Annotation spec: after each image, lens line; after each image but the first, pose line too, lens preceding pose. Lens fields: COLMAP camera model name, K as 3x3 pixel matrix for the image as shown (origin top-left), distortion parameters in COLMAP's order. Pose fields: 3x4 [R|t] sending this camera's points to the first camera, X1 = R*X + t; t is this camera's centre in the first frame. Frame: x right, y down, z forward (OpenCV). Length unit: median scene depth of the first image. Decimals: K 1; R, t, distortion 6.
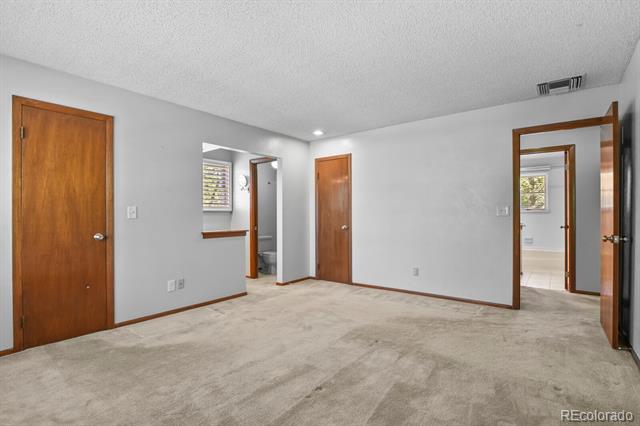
lens RADIAL K [[314.1, 0, 320.7], [0, 314.1, 216.7], [0, 0, 1]] dist [-0.003918, -0.001636]
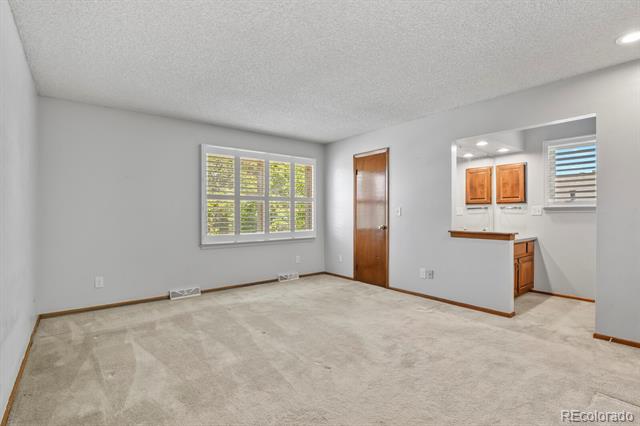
lens RADIAL K [[314.1, 0, 322.3], [0, 314.1, 215.8], [0, 0, 1]] dist [-0.003918, -0.001636]
pose [[-0.243539, 0.007009, -0.969866, 0.751030], [-0.000085, 0.999974, 0.007248, -0.004877], [0.969891, 0.001847, -0.243532, 0.910559]]
